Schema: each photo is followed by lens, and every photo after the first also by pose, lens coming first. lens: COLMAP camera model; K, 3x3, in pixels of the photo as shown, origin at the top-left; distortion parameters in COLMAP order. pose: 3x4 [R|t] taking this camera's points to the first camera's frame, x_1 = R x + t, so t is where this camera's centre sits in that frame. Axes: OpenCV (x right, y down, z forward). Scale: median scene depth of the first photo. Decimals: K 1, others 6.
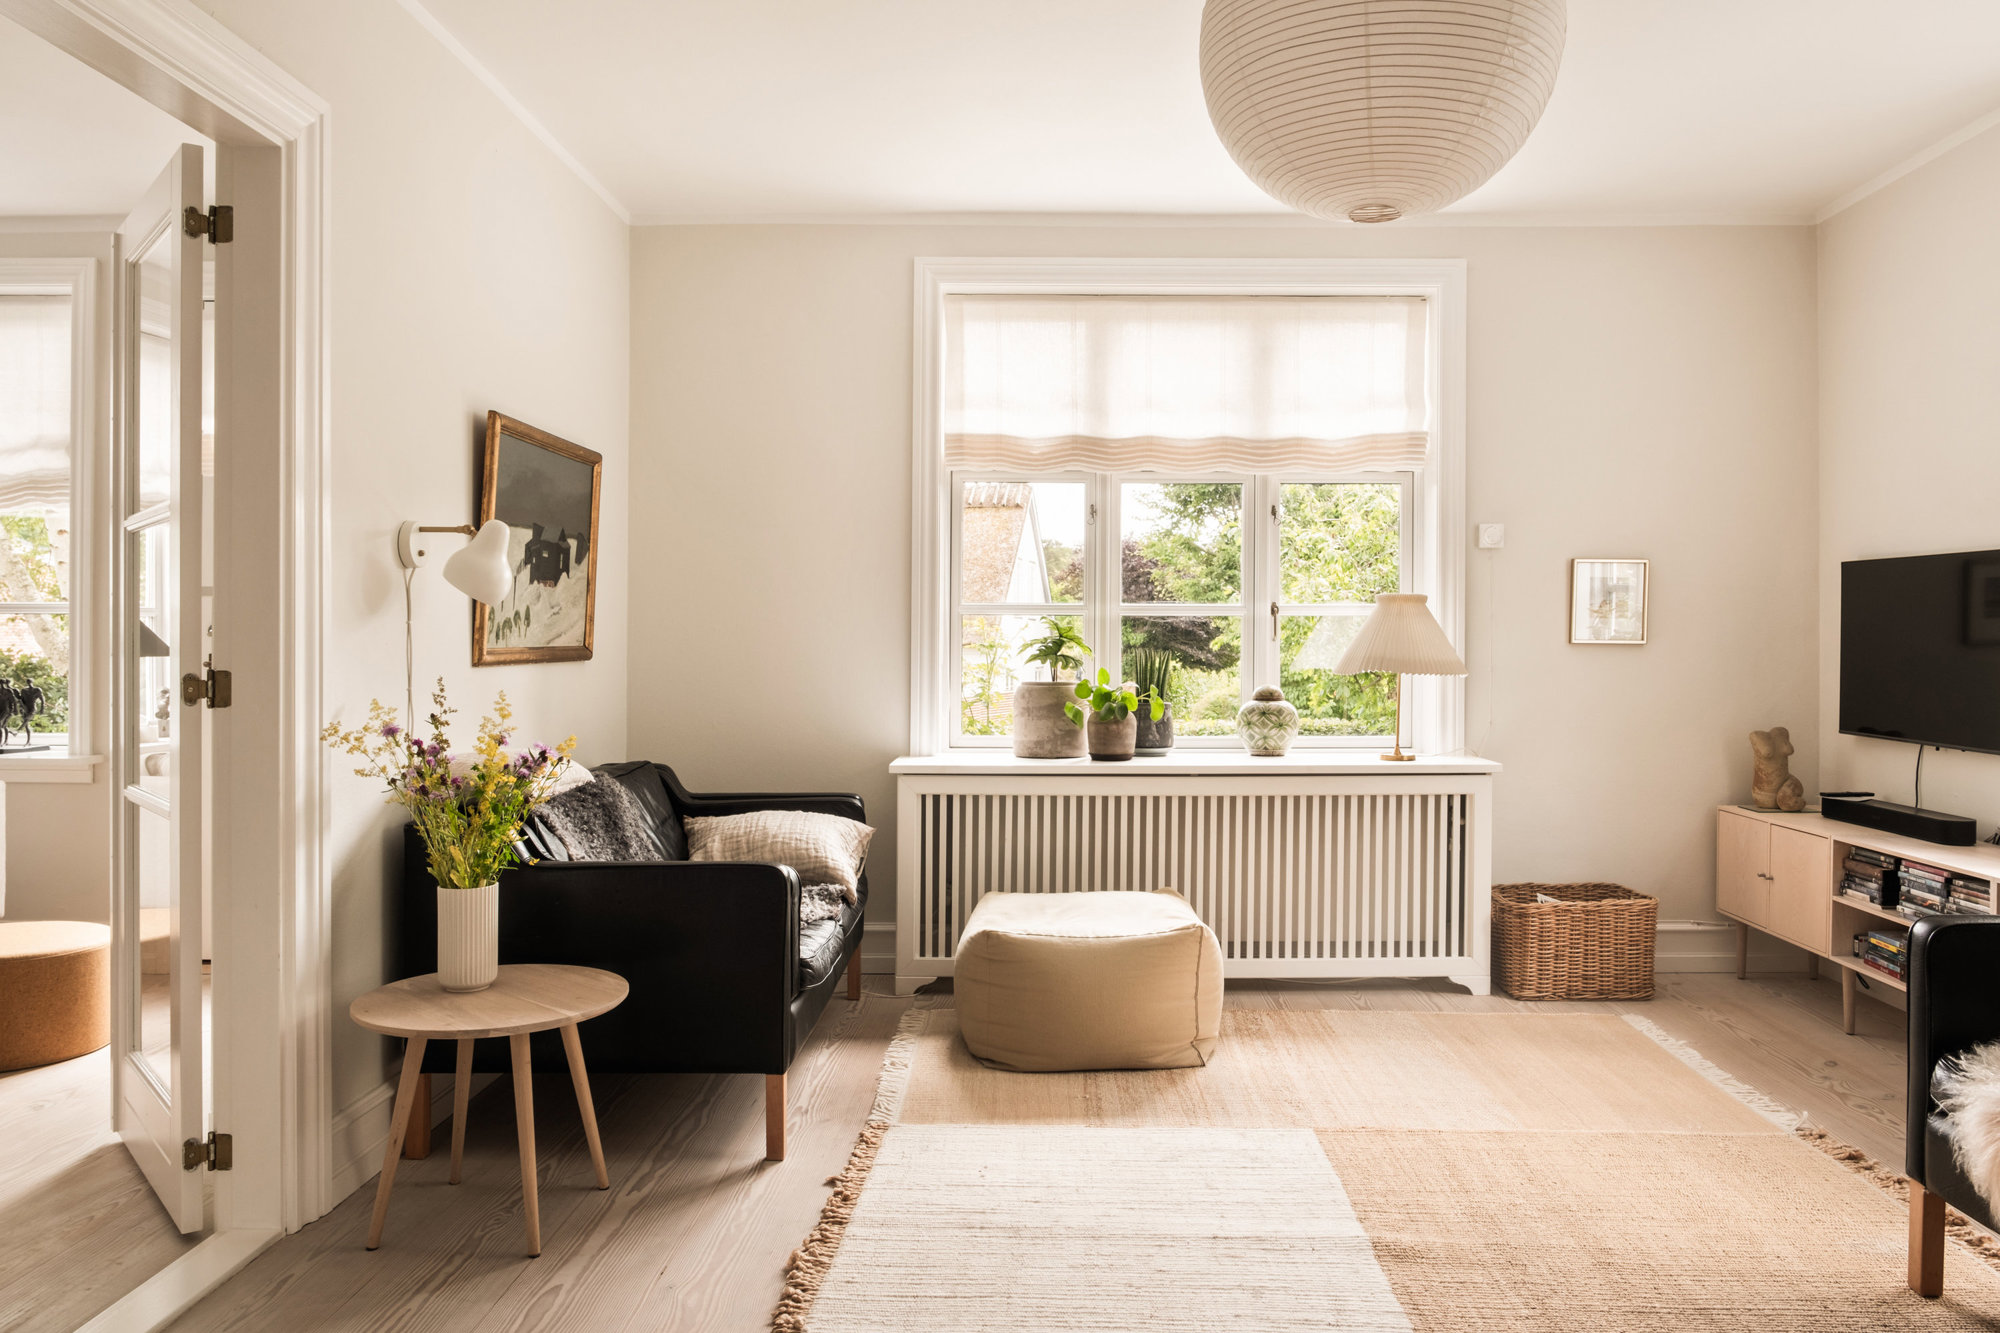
lens RADIAL K [[1389.9, 0, 1005.7], [0, 1389.9, 661.9], [0, 0, 1]] dist [0.004647, 0.002529]
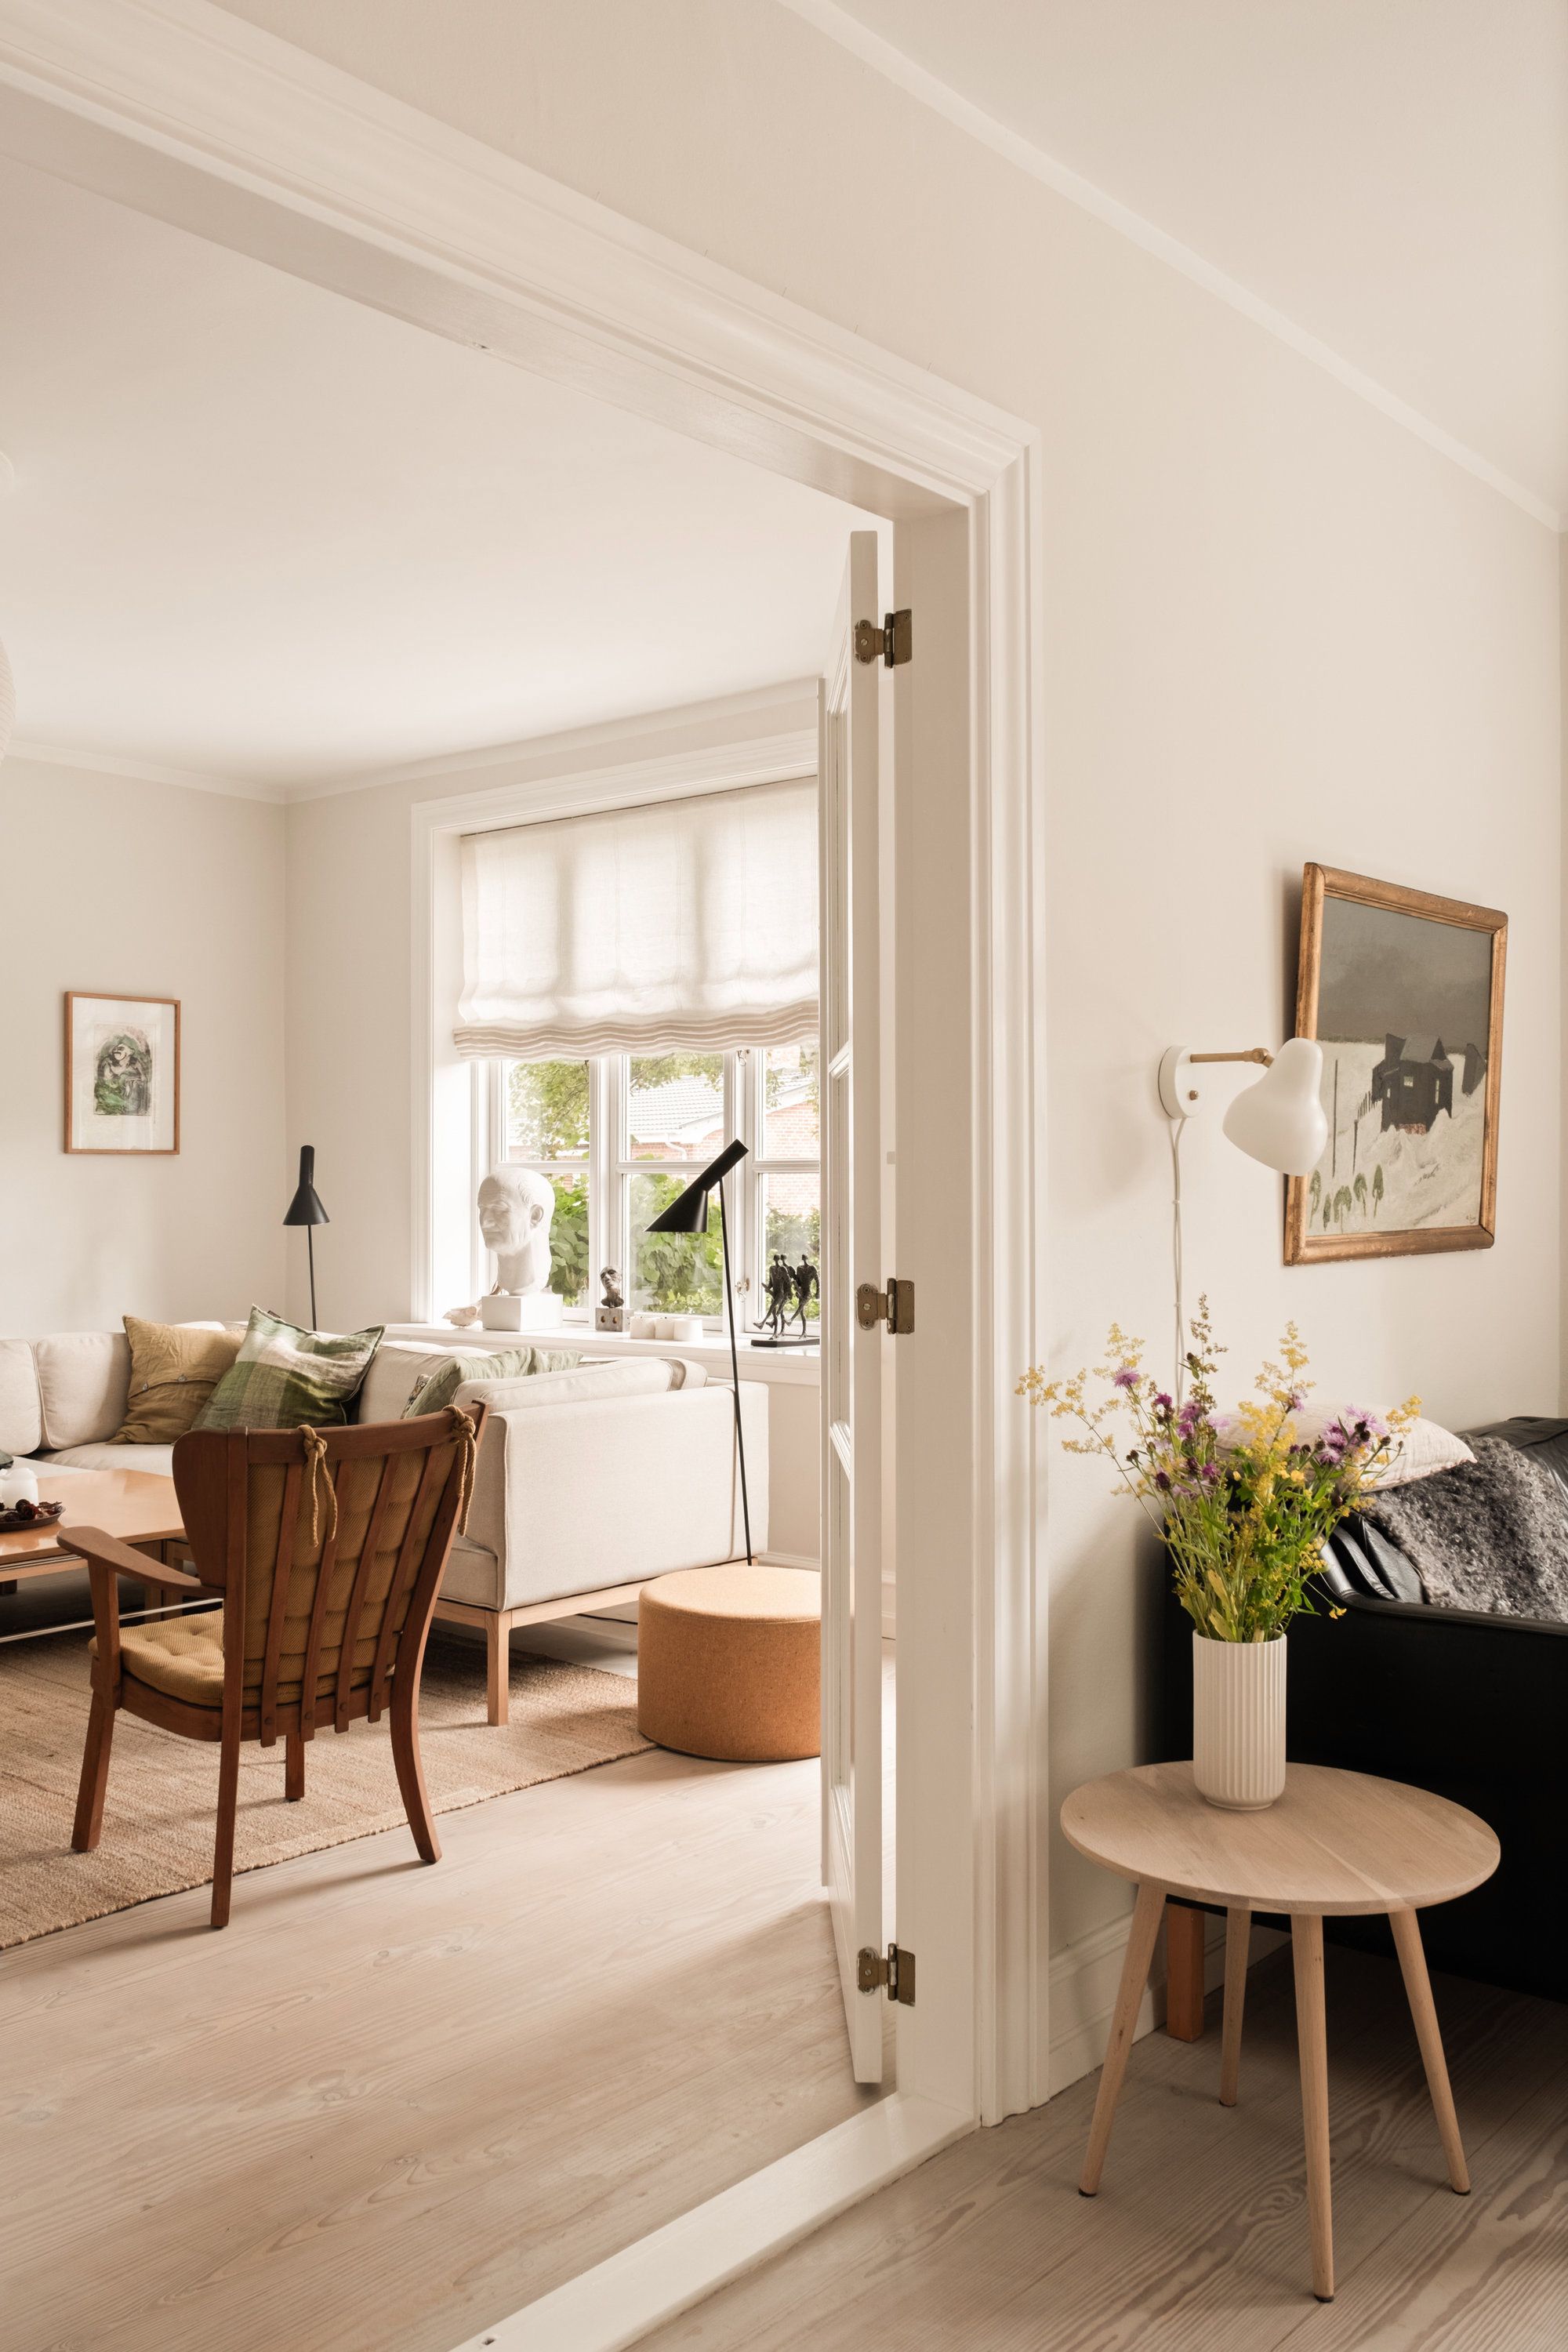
lens RADIAL K [[1983.0, 0, 788.5], [0, 1983.0, 1186.5], [0, 0, 1]] dist [0.000860, -0.003606]
pose [[0.784551, -0.003800, -0.620053, 0.003703], [-0.003172, 0.999944, -0.010142, -0.029265], [0.620056, 0.009924, 0.784495, 0.182645]]
